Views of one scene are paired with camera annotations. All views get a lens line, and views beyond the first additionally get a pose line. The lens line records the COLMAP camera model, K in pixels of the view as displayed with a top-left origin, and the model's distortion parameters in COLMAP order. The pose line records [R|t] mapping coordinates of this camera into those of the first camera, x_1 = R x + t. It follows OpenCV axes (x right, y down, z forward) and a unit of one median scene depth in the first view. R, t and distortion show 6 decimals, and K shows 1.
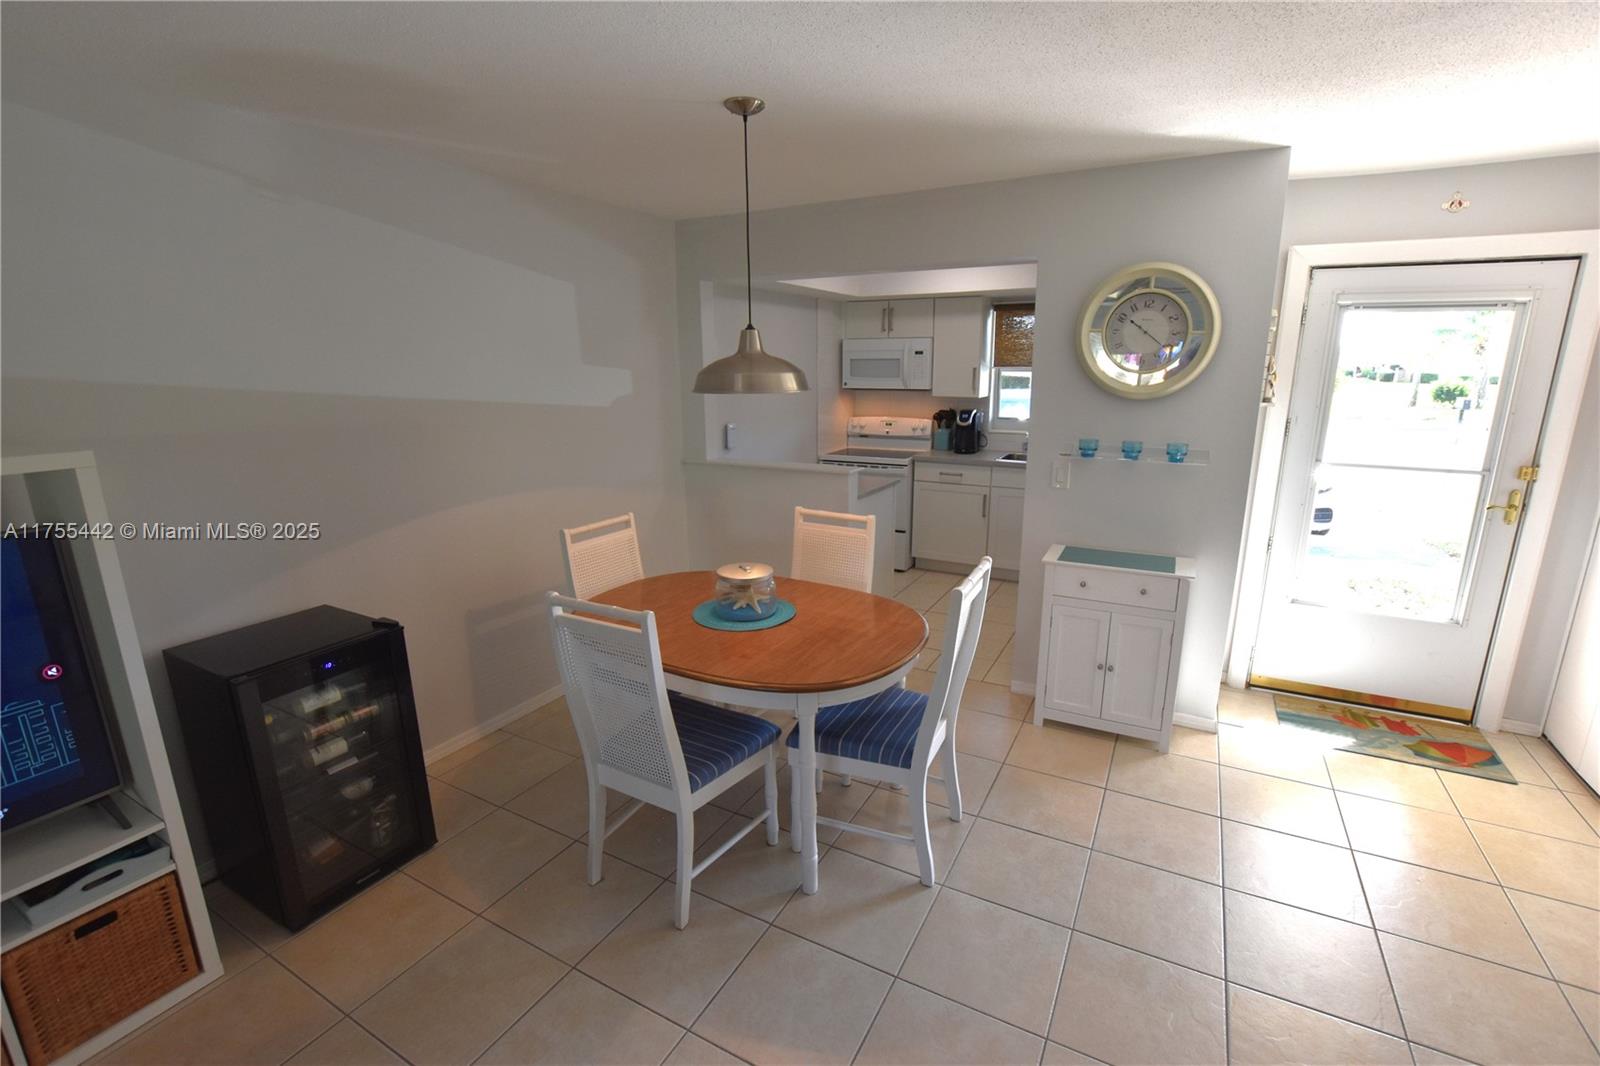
lens RADIAL K [[707.0, 0, 805.7], [0, 707.0, 533.4], [0, 0, 1]] dist [-0.032681, 0.004441]
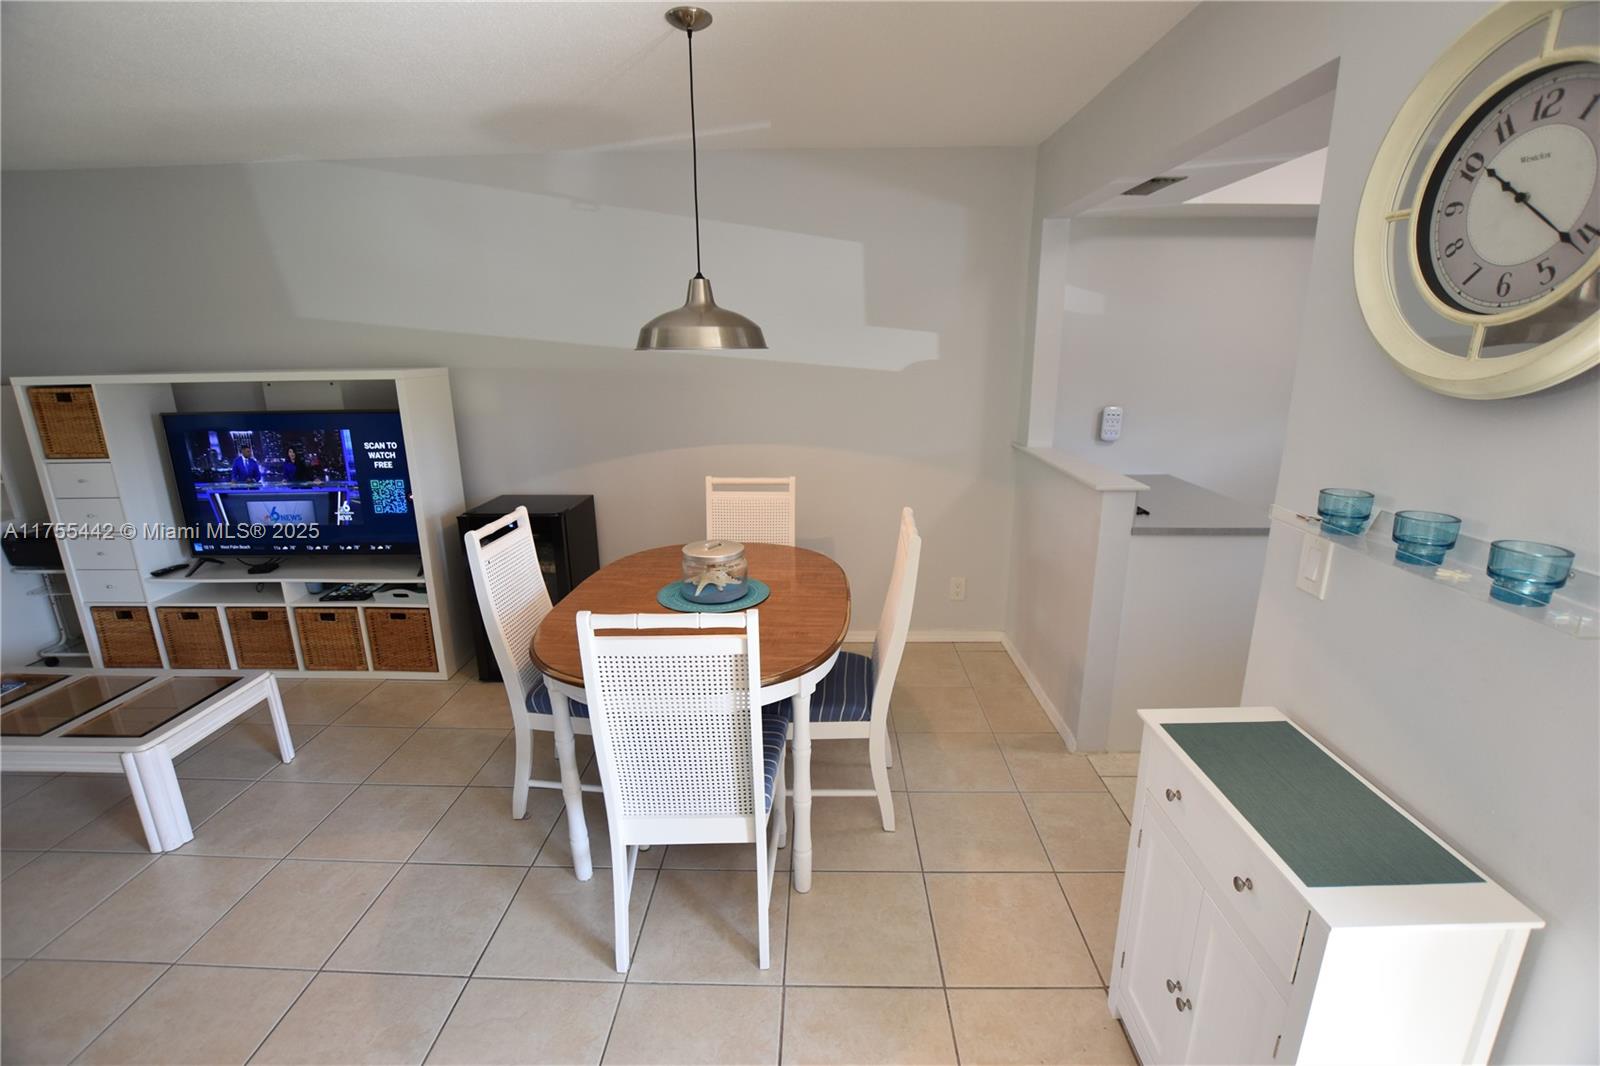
lens RADIAL K [[707.0, 0, 805.5], [0, 707.0, 534.3], [0, 0, 1]] dist [-0.032681, 0.004441]
pose [[0.457682, 0.236210, -0.857165, 0.676981], [-0.206220, 0.965977, 0.156084, -0.119604], [0.864870, 0.105327, 0.490821, 0.593676]]
